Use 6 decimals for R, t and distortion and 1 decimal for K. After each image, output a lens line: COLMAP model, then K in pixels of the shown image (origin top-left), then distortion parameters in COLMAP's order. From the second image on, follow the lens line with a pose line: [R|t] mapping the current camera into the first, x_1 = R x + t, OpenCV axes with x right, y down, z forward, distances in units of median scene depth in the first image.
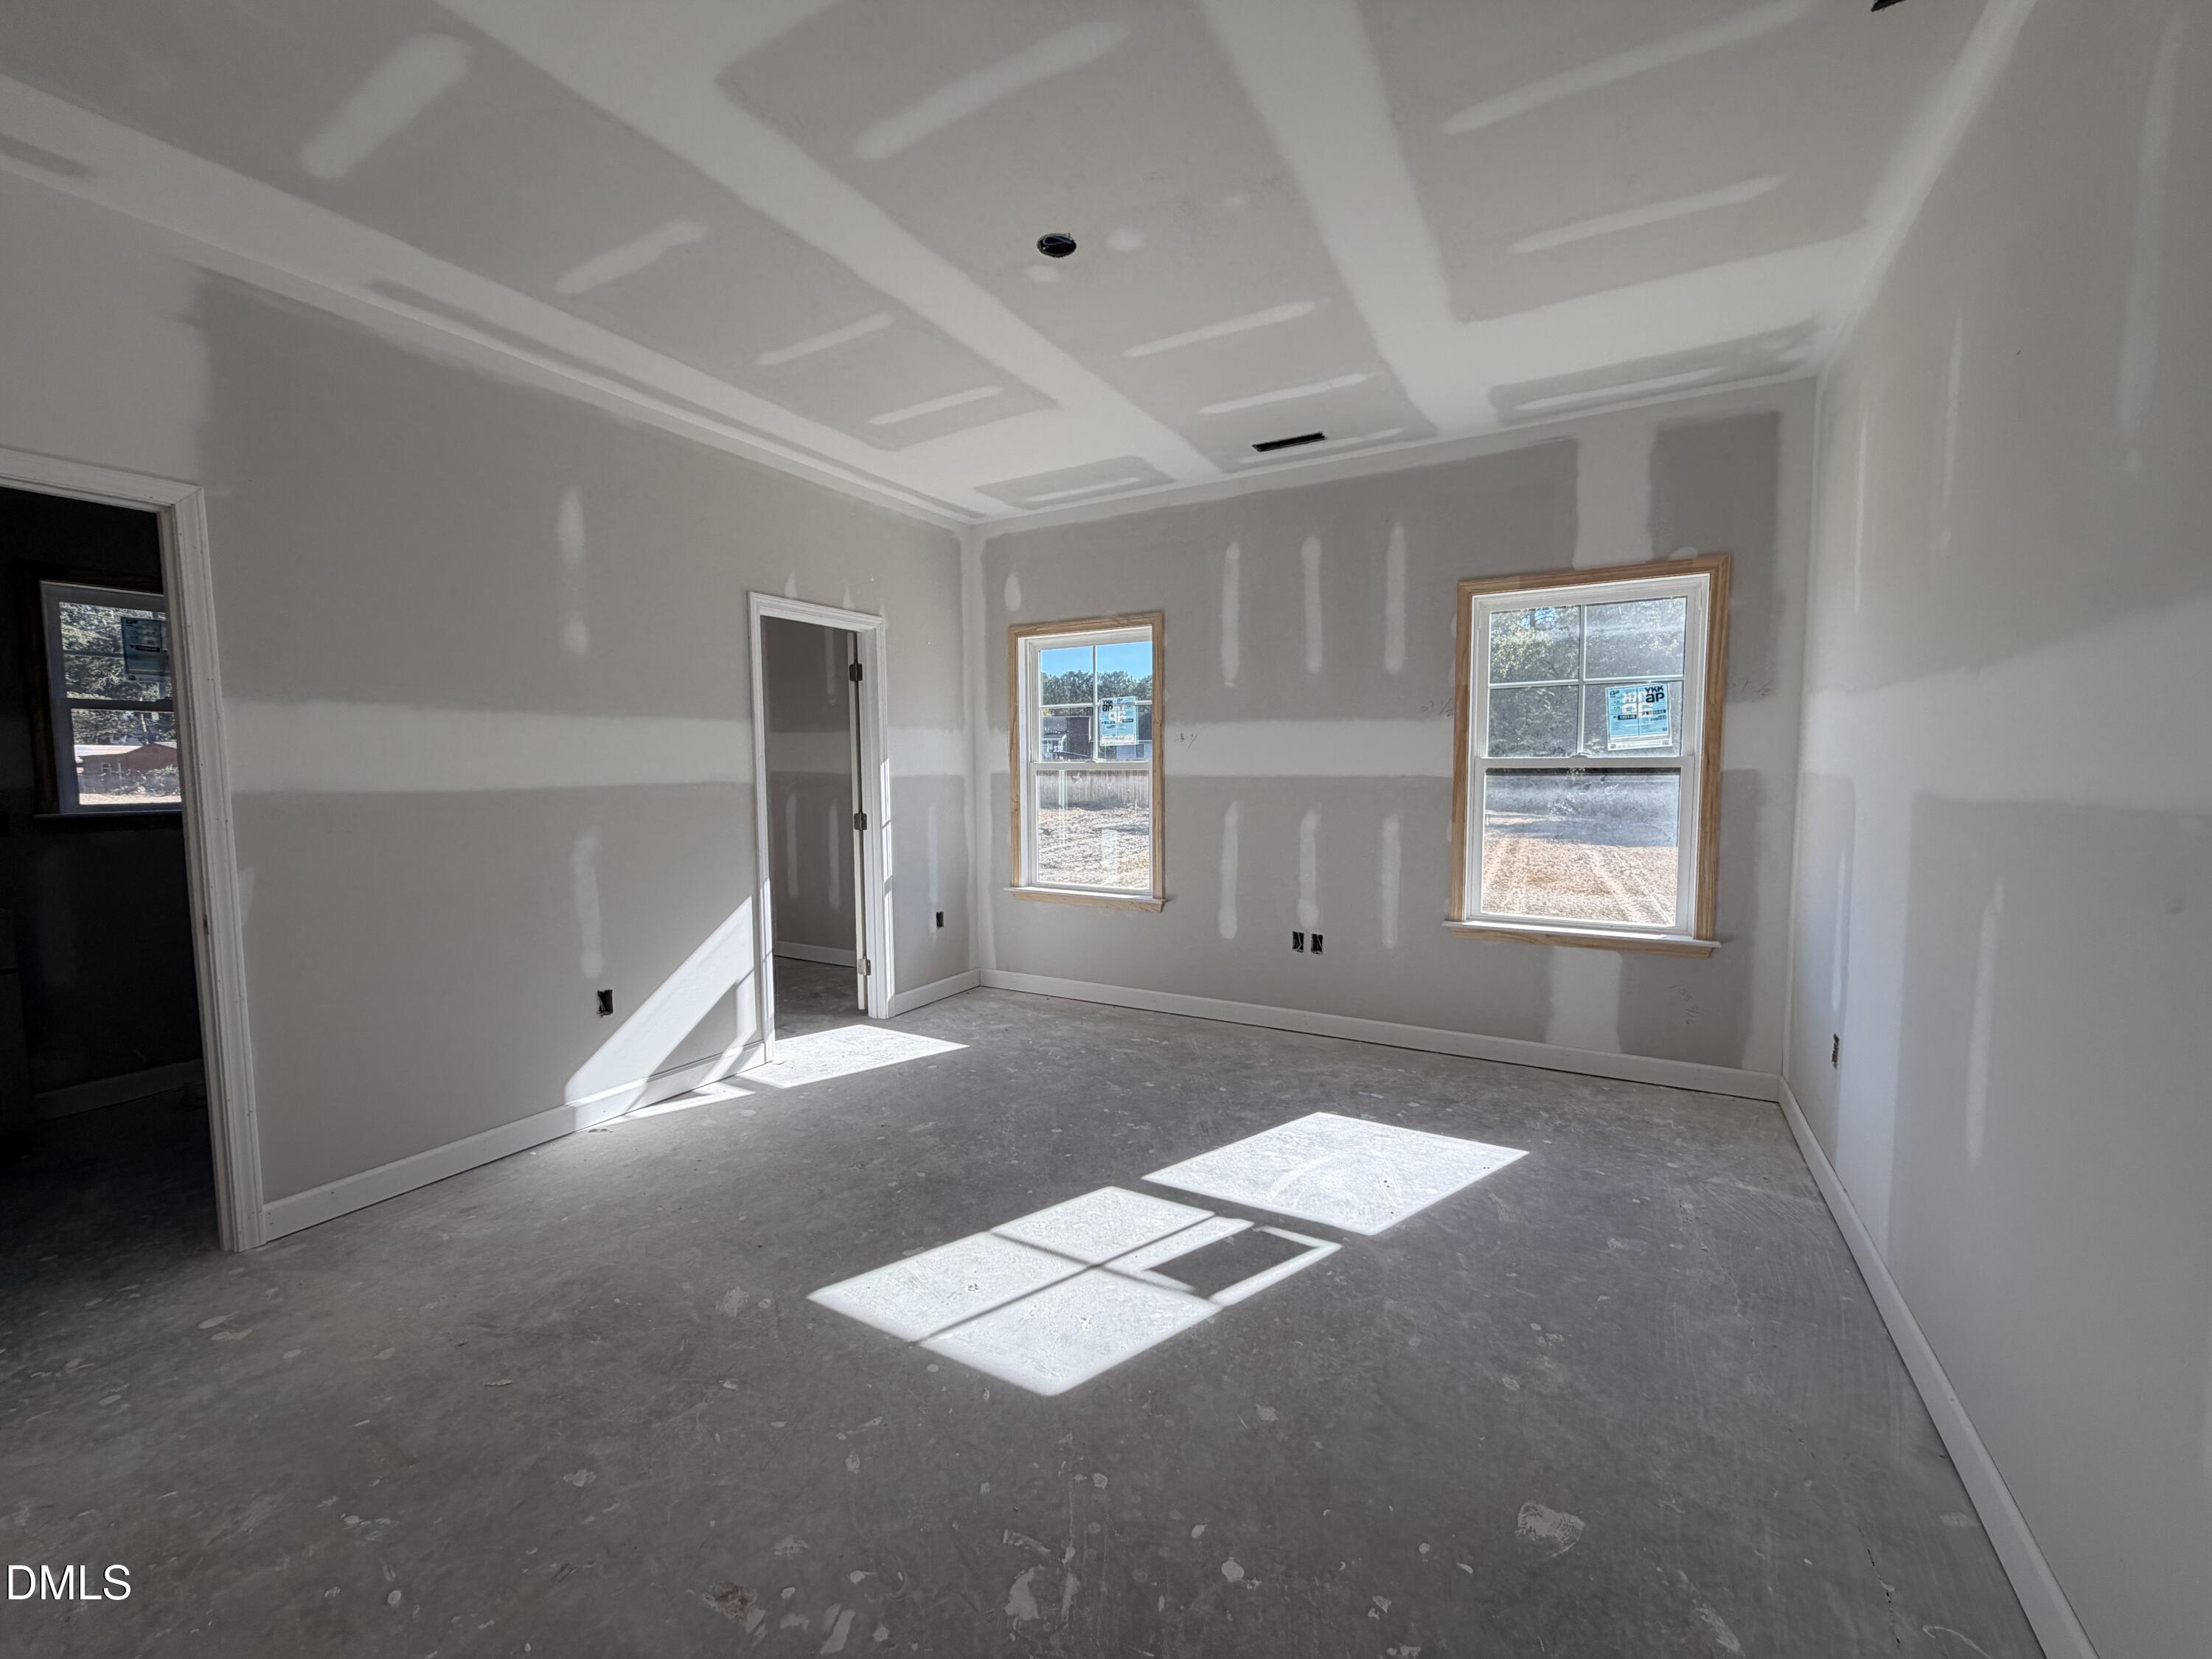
lens RADIAL K [[885.3, 0, 1100.9], [0, 885.3, 829.1], [0, 0, 1]] dist [0.001145, 0.000017]
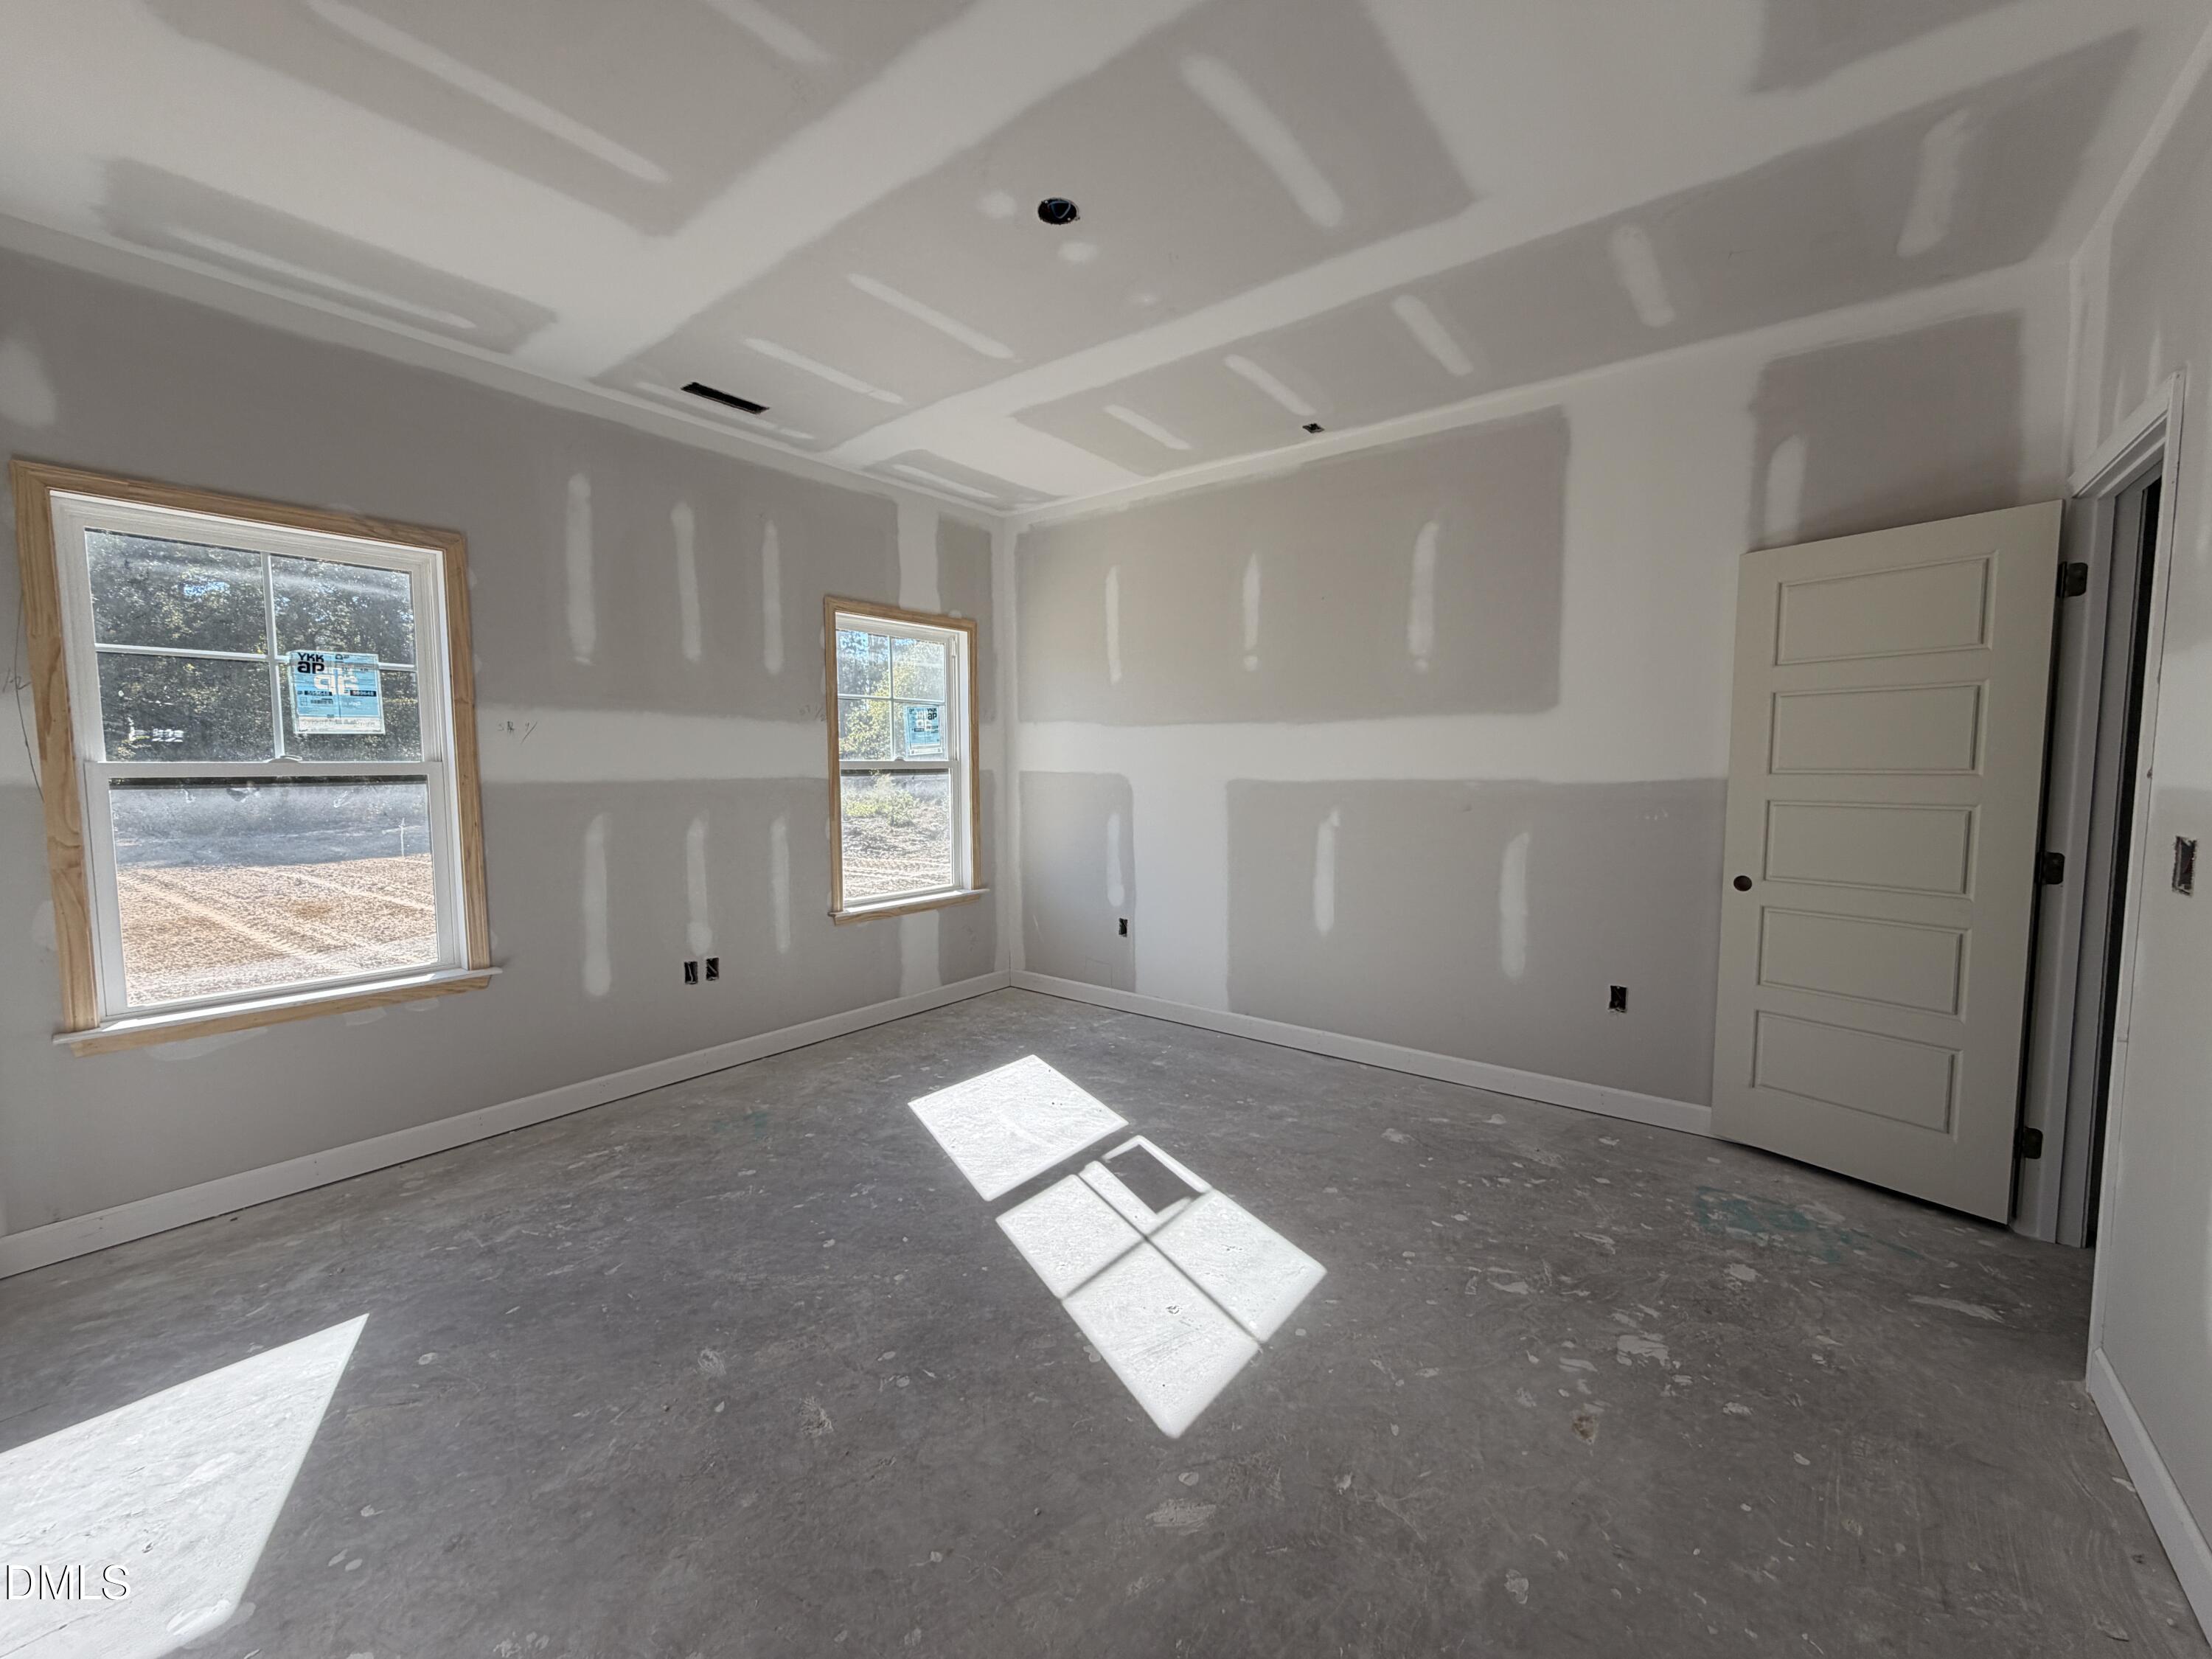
lens RADIAL K [[885.3, 0, 1100.9], [0, 885.3, 829.1], [0, 0, 1]] dist [0.001145, 0.000017]
pose [[0.142535, -0.068677, 0.987404, -0.679920], [0.073652, 0.995560, 0.058612, -0.039707], [-0.987046, 0.064370, 0.146960, 0.575542]]
